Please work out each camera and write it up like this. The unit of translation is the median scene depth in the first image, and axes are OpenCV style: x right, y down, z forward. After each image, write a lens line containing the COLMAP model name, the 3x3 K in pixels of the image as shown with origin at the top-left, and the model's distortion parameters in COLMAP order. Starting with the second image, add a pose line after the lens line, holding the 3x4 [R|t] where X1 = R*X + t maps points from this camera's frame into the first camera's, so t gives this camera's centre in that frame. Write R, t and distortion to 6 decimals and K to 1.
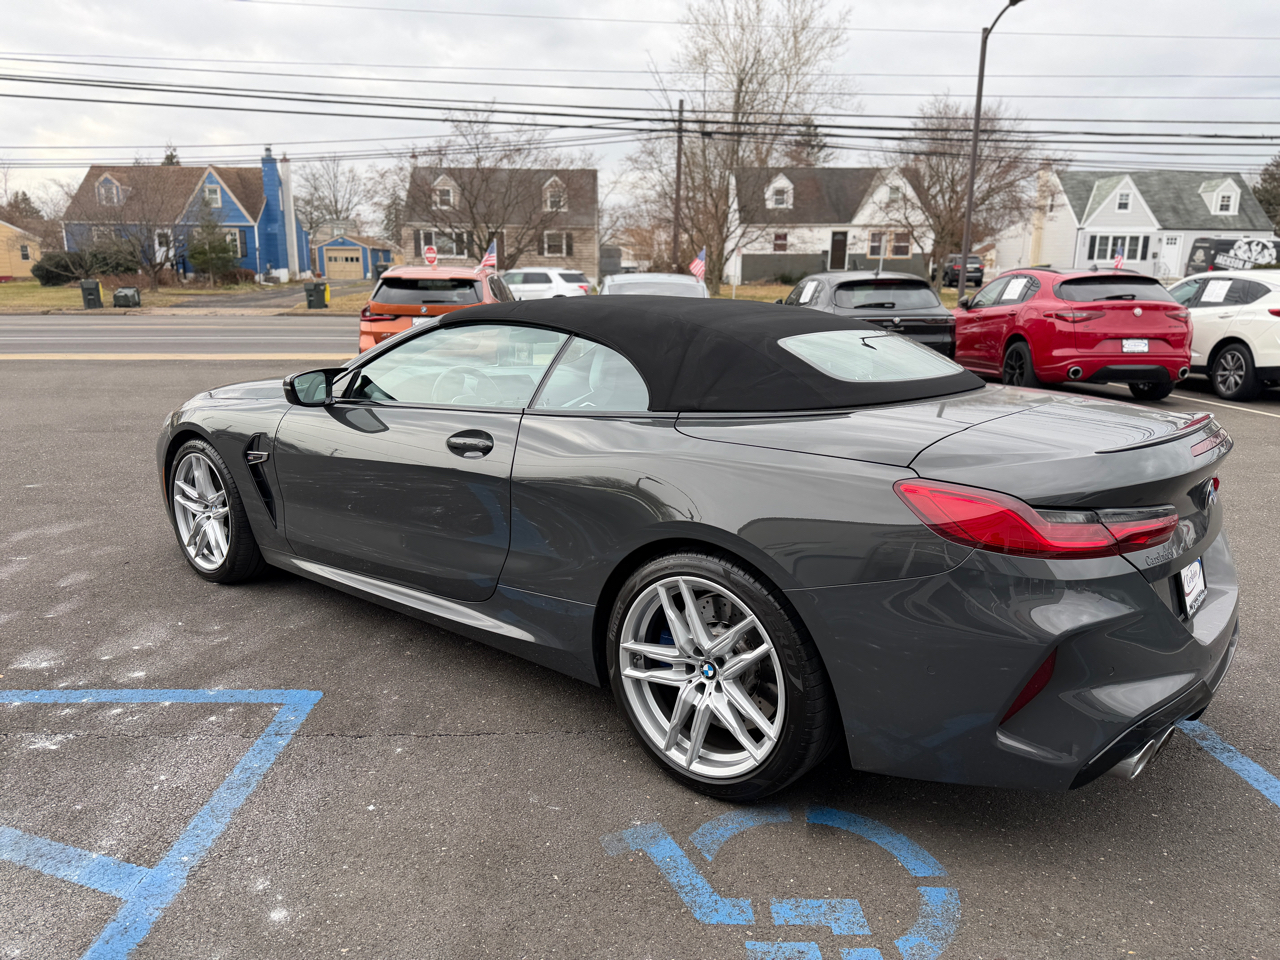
lens RADIAL K [[902.0, 0, 625.0], [0, 902.0, 483.9], [0, 0, 1]] dist [0.028954, -0.033625]
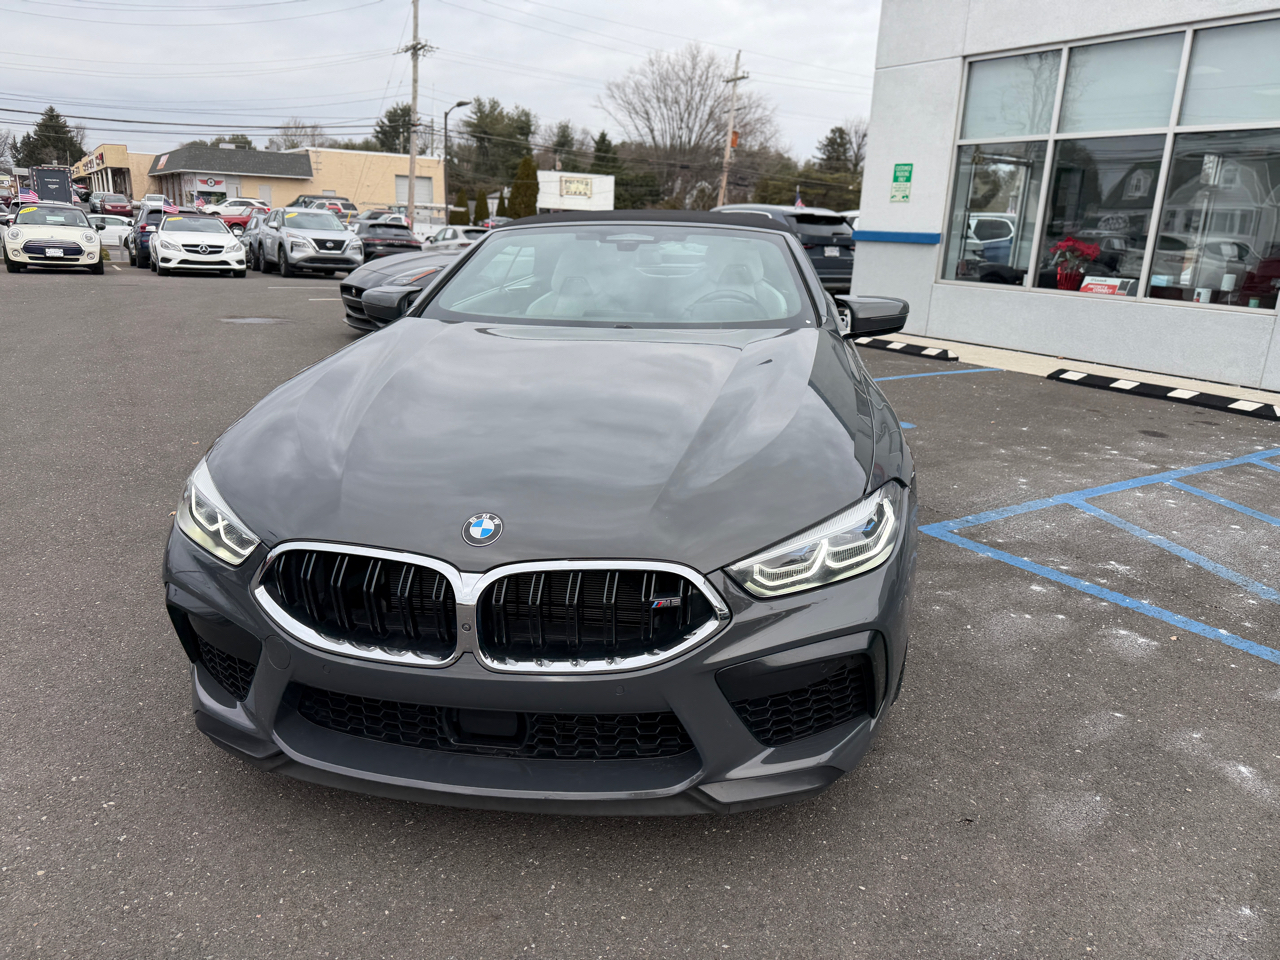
lens RADIAL K [[902.0, 0, 635.7], [0, 902.0, 487.0], [0, 0, 1]] dist [0.028954, -0.033625]
pose [[-0.526762, -0.265110, 0.807613, -0.316448], [0.156050, 0.903808, 0.398471, -0.111543], [-0.835566, 0.335928, -0.434721, 0.515147]]
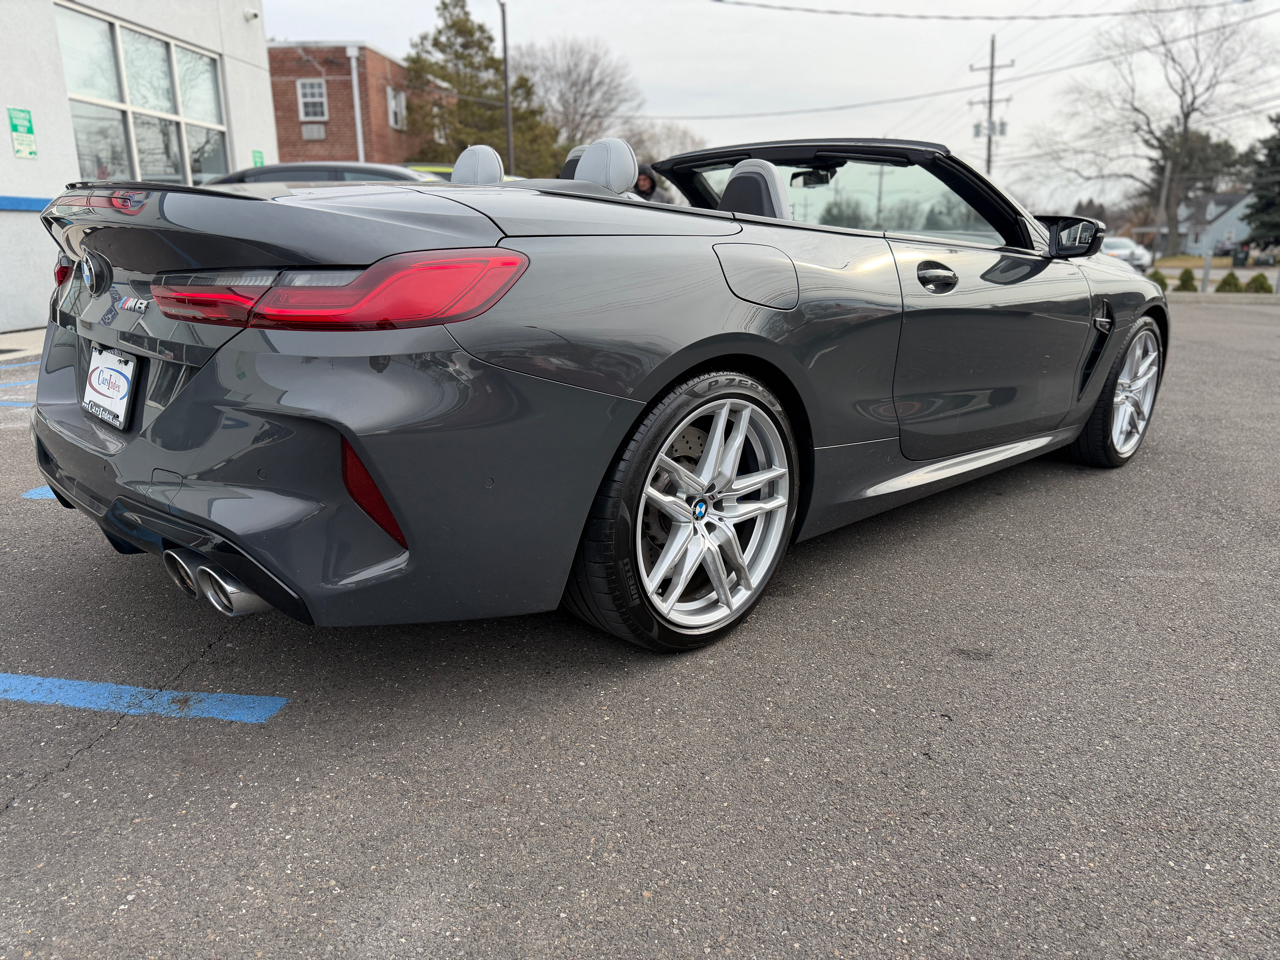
lens RADIAL K [[902.0, 0, 643.5], [0, 902.0, 475.0], [0, 0, 1]] dist [0.028954, -0.033625]
pose [[-0.086348, 0.247440, -0.965048, 0.299552], [-0.232031, 0.937033, 0.261018, -0.030225], [0.968868, 0.246459, -0.023497, 0.324843]]
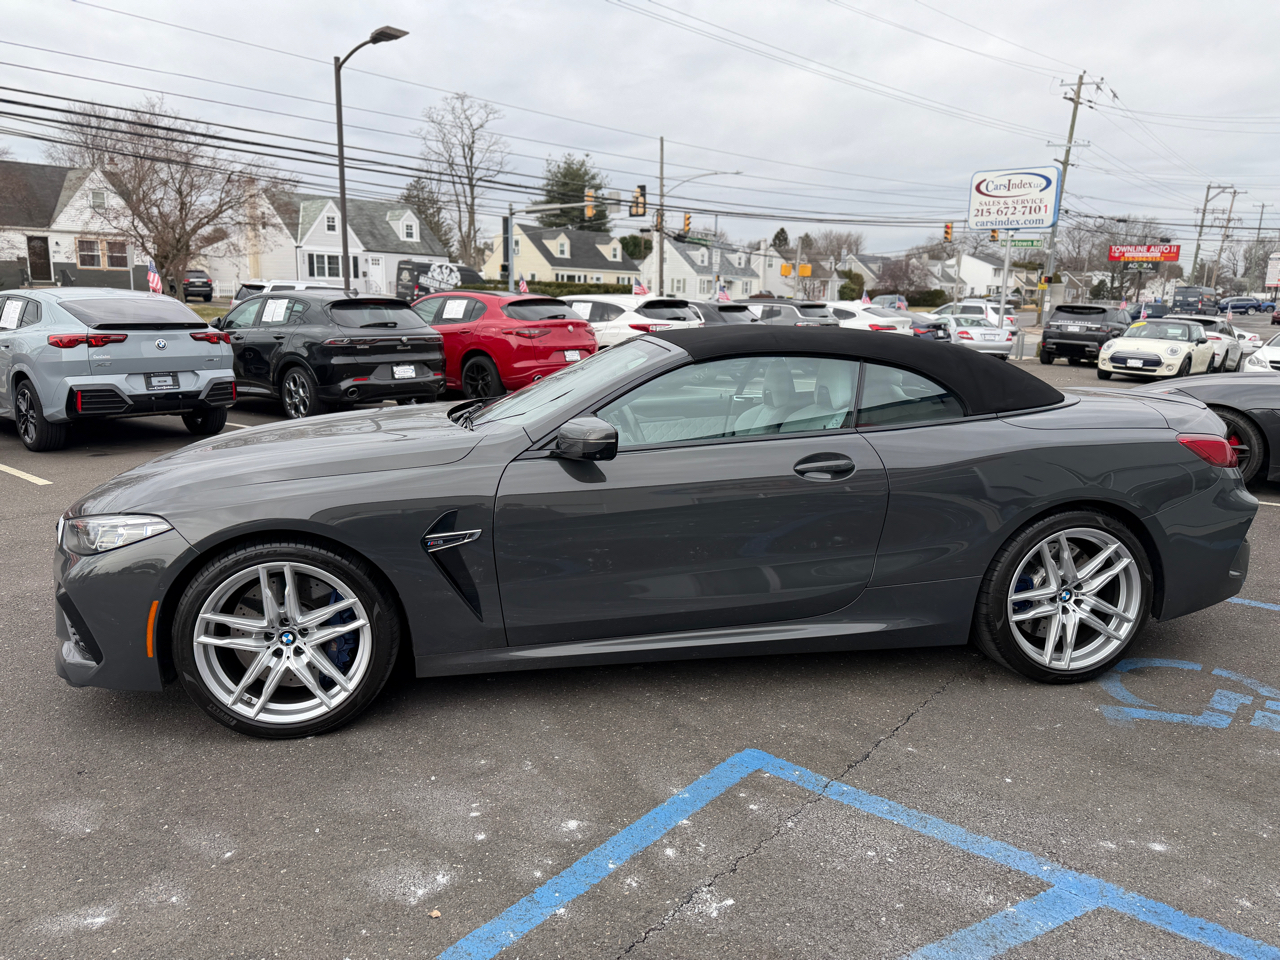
lens RADIAL K [[902.0, 0, 639.3], [0, 902.0, 482.5], [0, 0, 1]] dist [0.028954, -0.033625]
pose [[0.648559, -0.148101, 0.746618, -0.294276], [0.159660, 0.985536, 0.056803, -0.032632], [-0.744231, 0.082365, 0.662824, 0.118664]]
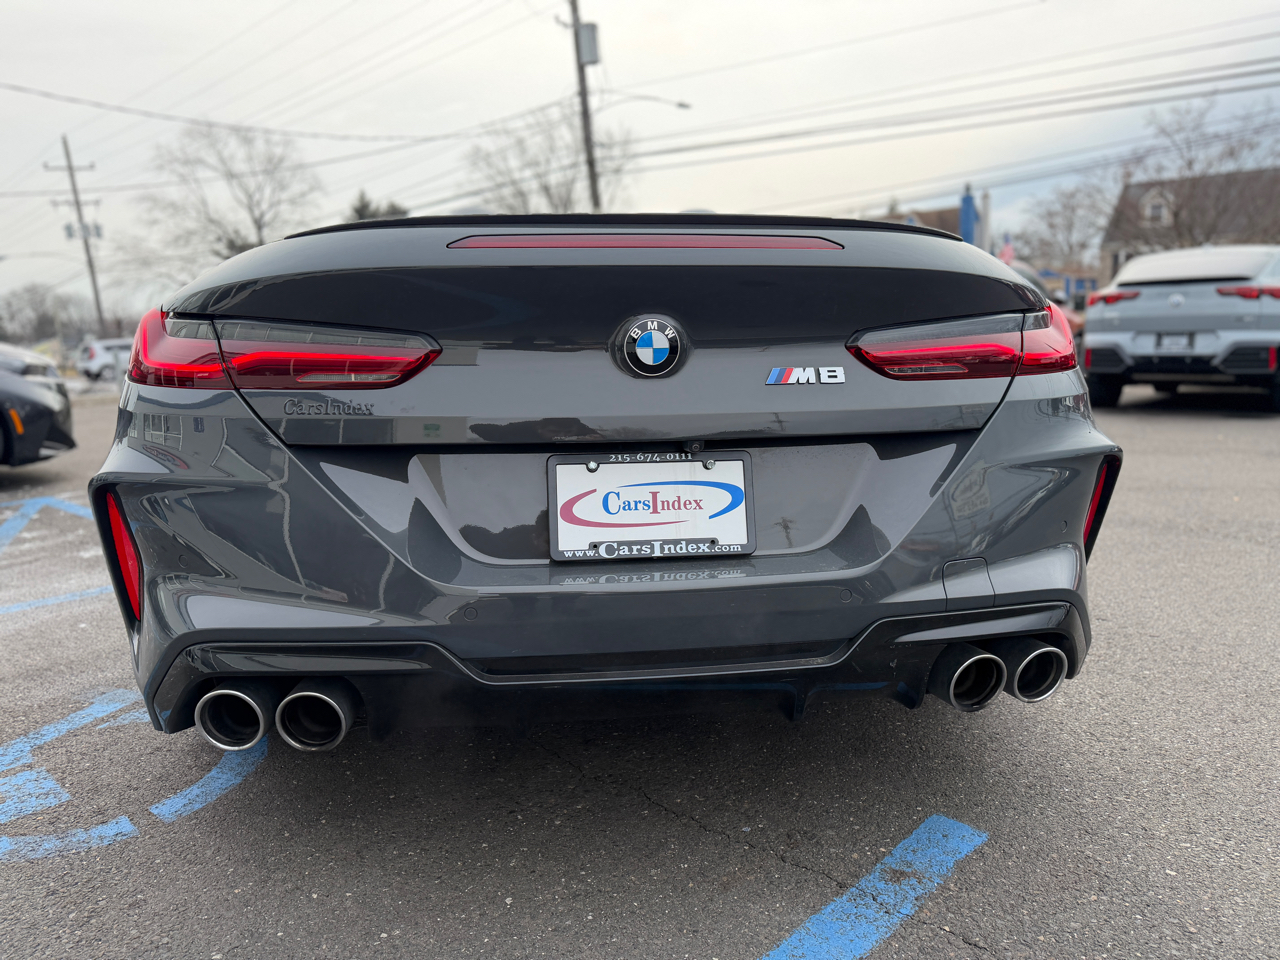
lens RADIAL K [[902.0, 0, 632.2], [0, 902.0, 466.9], [0, 0, 1]] dist [0.028954, -0.033625]
pose [[0.729613, 0.073680, -0.679879, 0.213793], [-0.115754, 0.993139, -0.016592, 0.019783], [0.673992, 0.090804, 0.733136, 0.128457]]
